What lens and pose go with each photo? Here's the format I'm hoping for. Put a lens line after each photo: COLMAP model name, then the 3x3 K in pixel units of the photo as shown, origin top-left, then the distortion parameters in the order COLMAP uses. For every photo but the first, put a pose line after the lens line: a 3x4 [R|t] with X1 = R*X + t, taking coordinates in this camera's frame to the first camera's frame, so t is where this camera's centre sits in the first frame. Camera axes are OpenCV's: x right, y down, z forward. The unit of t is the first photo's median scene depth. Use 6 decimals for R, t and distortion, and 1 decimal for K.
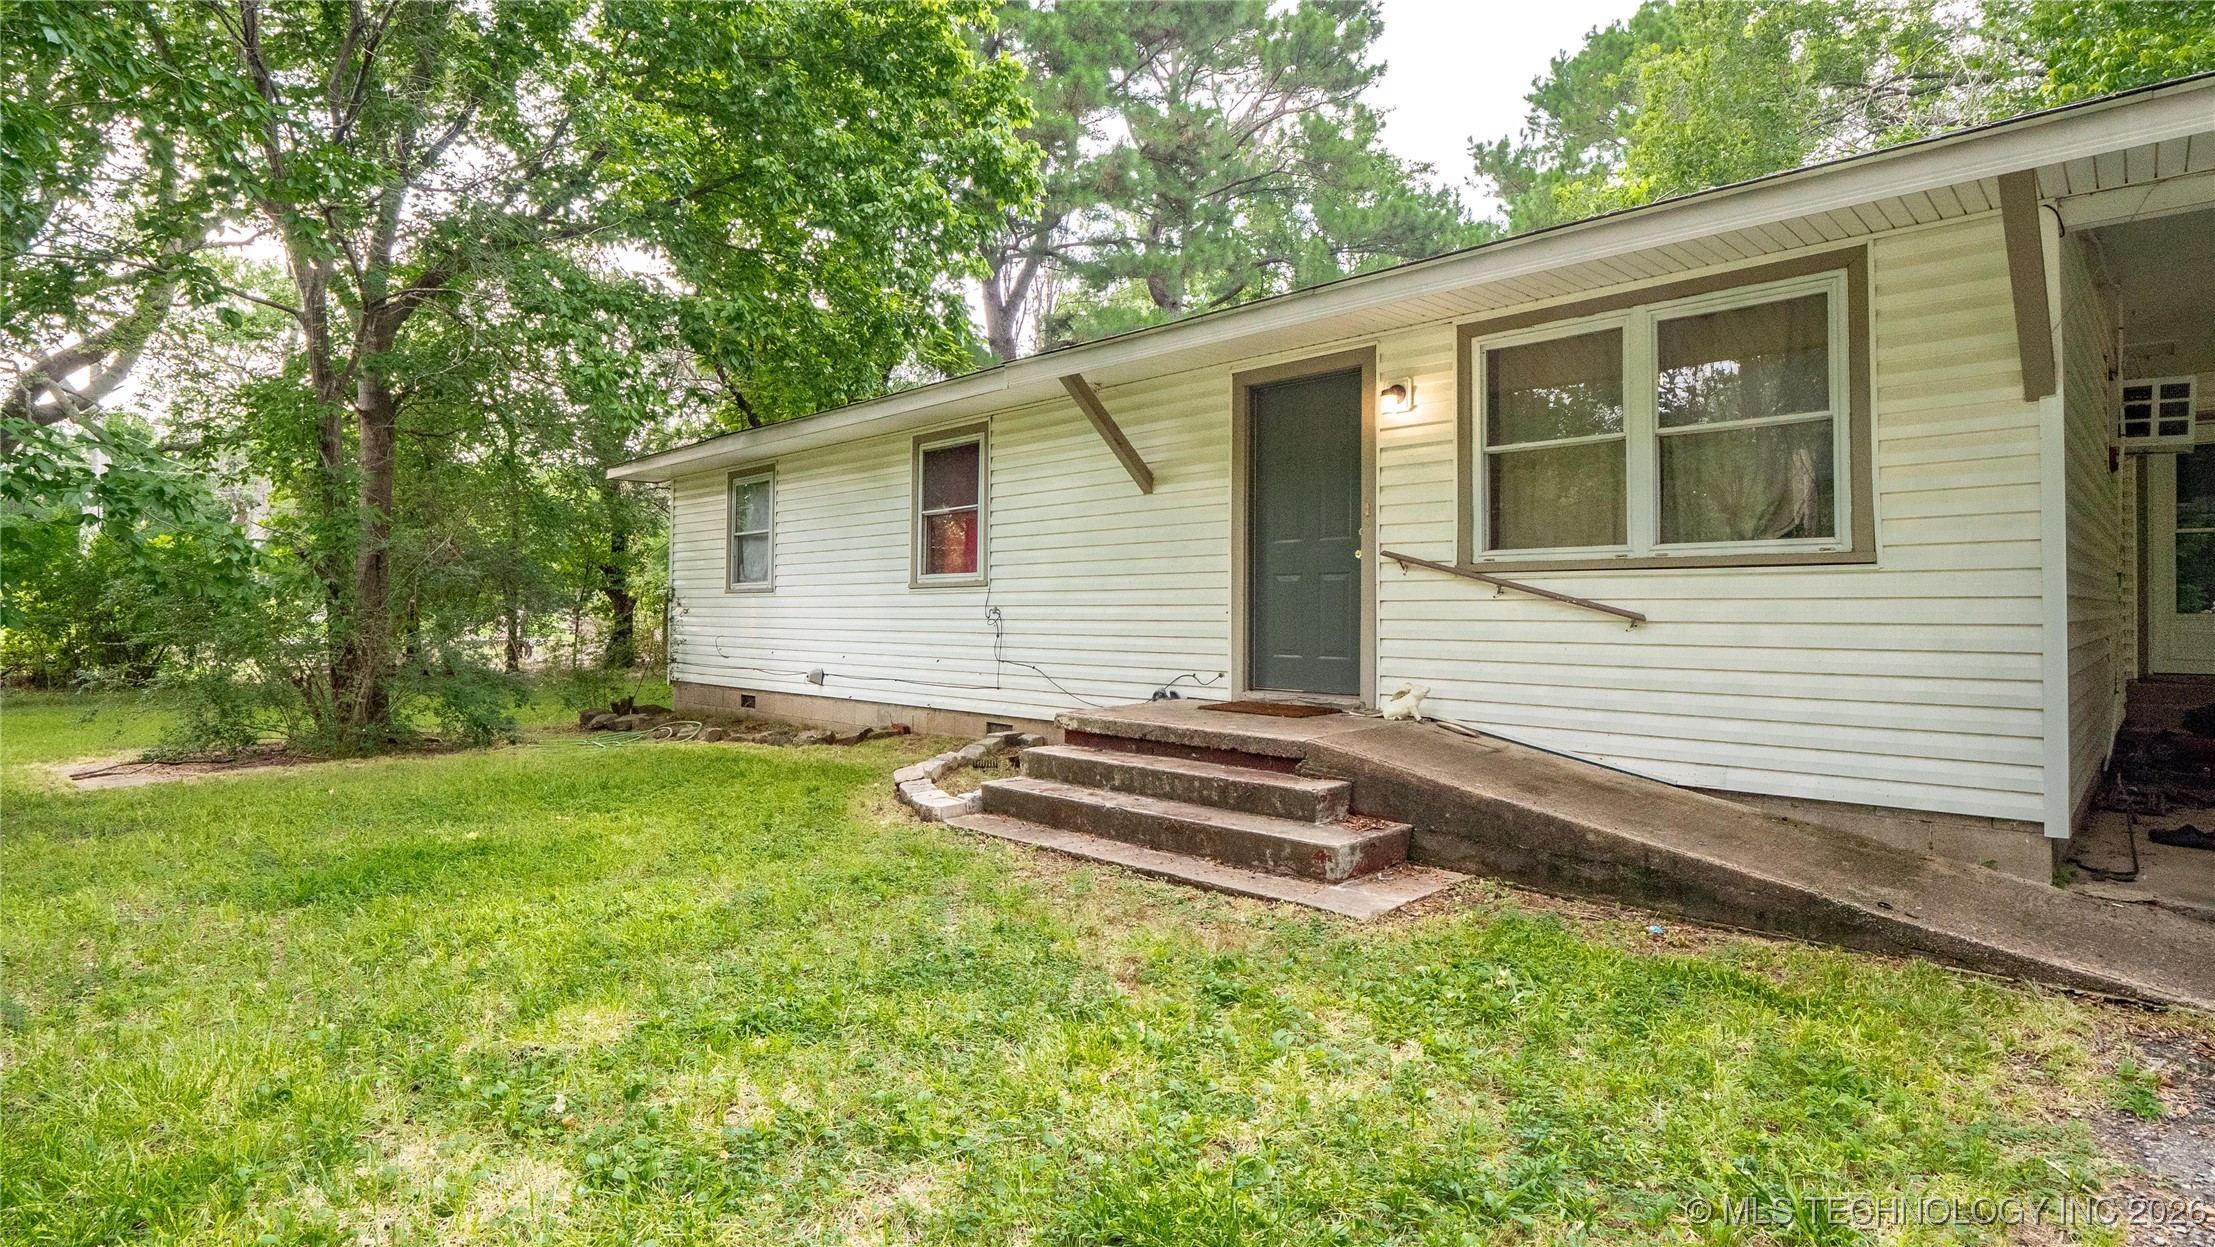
lens RADIAL K [[1076.9, 0, 1102.4], [0, 1076.9, 618.3], [0, 0, 1]] dist [-0.022182, -0.000768]
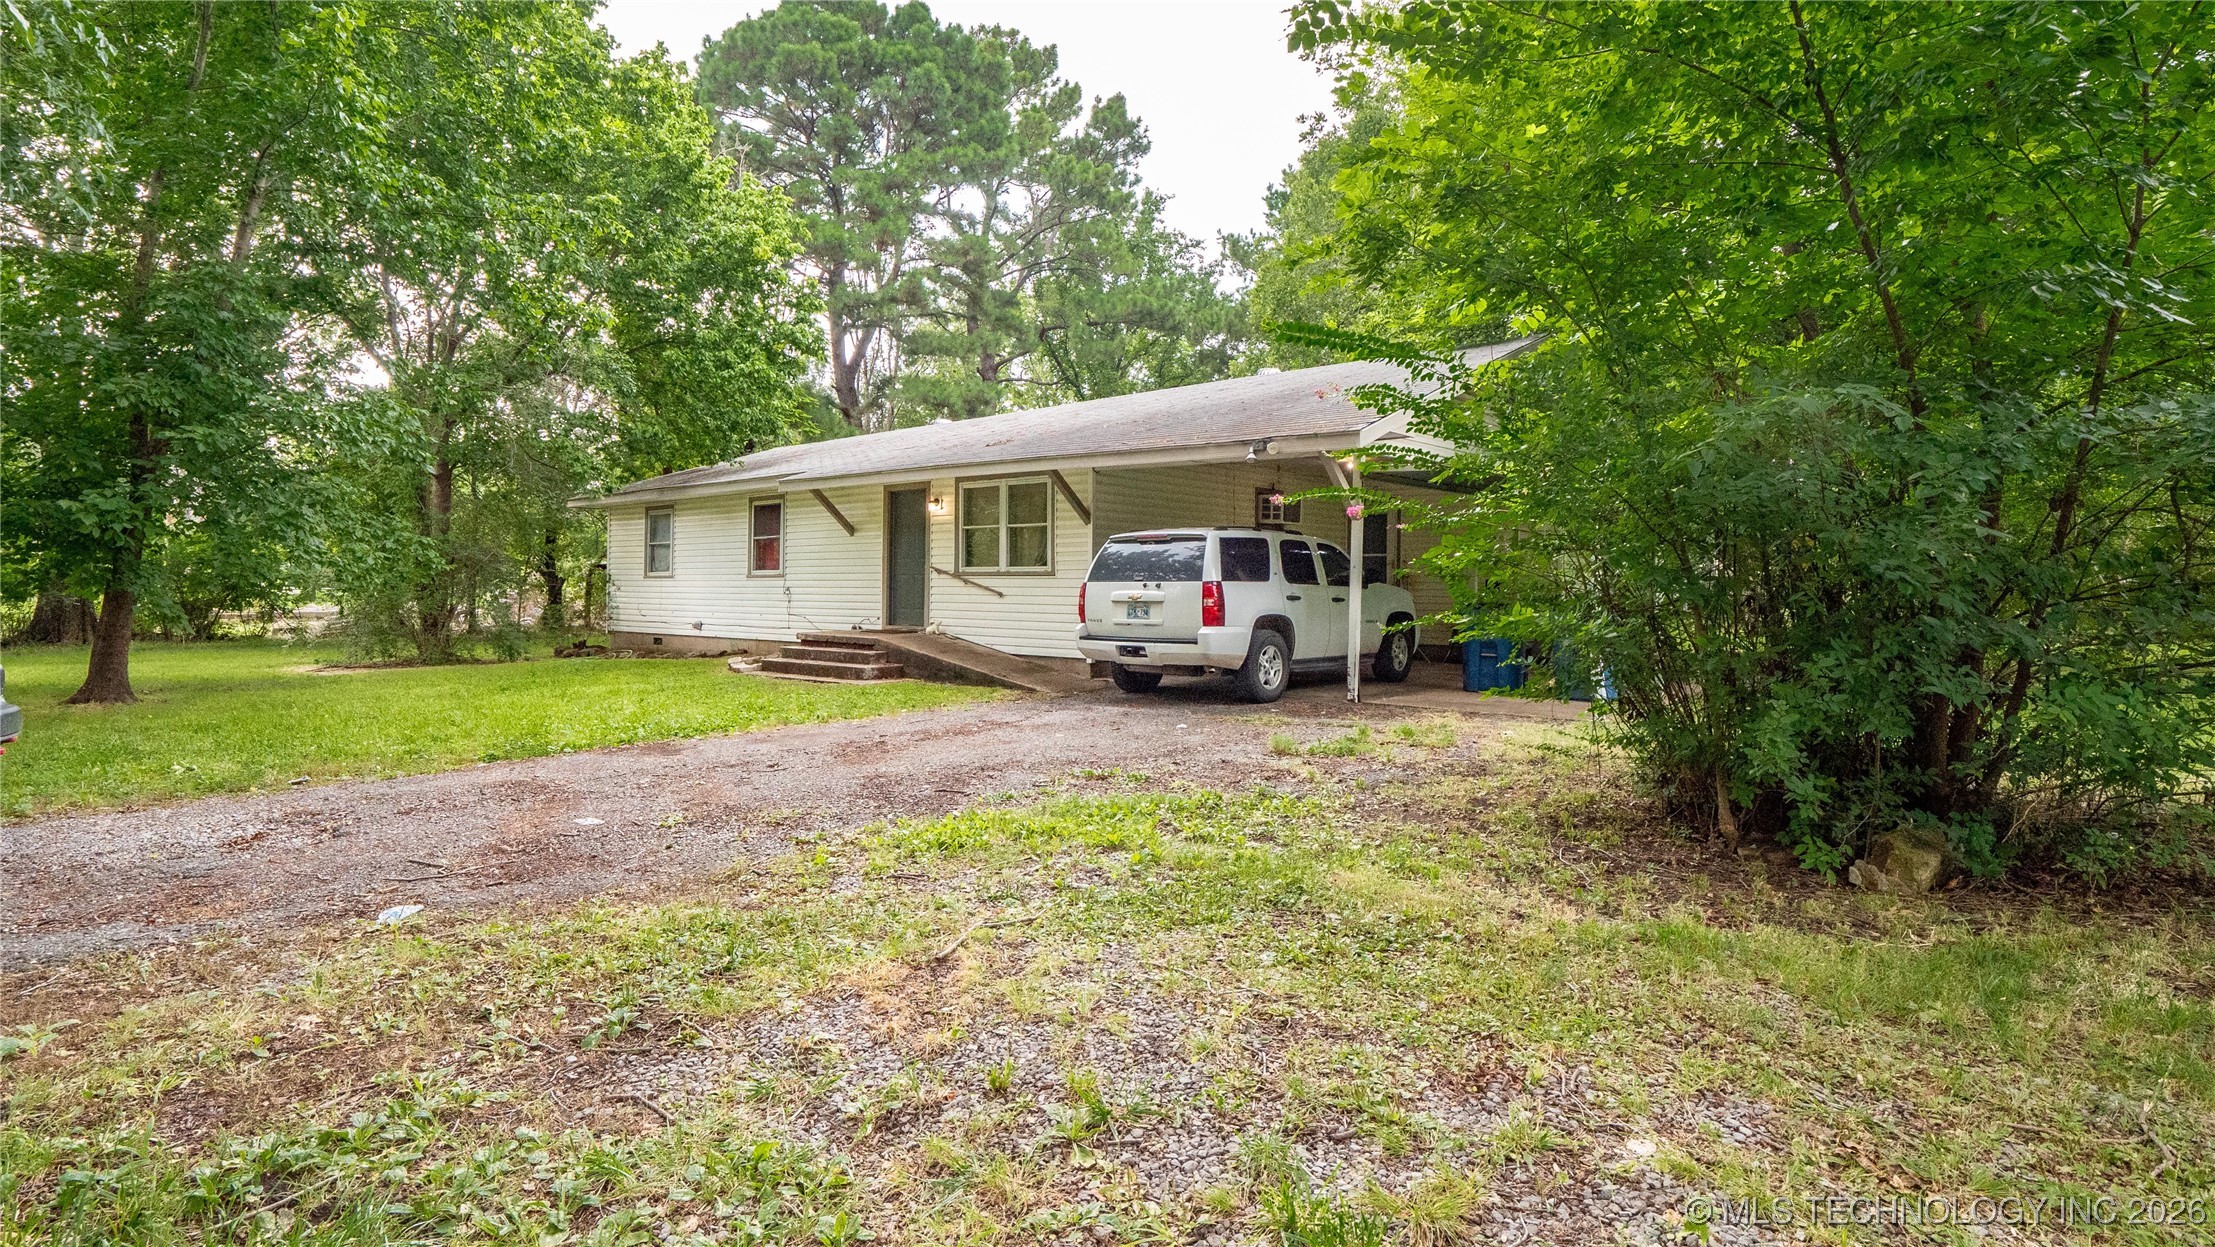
lens RADIAL K [[1076.9, 0, 1113.8], [0, 1076.9, 608.8], [0, 0, 1]] dist [-0.022182, -0.000768]
pose [[0.995163, 0.004977, 0.098109, 0.341459], [-0.006081, 0.999921, 0.010959, 0.004069], [-0.098047, -0.011503, 0.995115, -1.163995]]
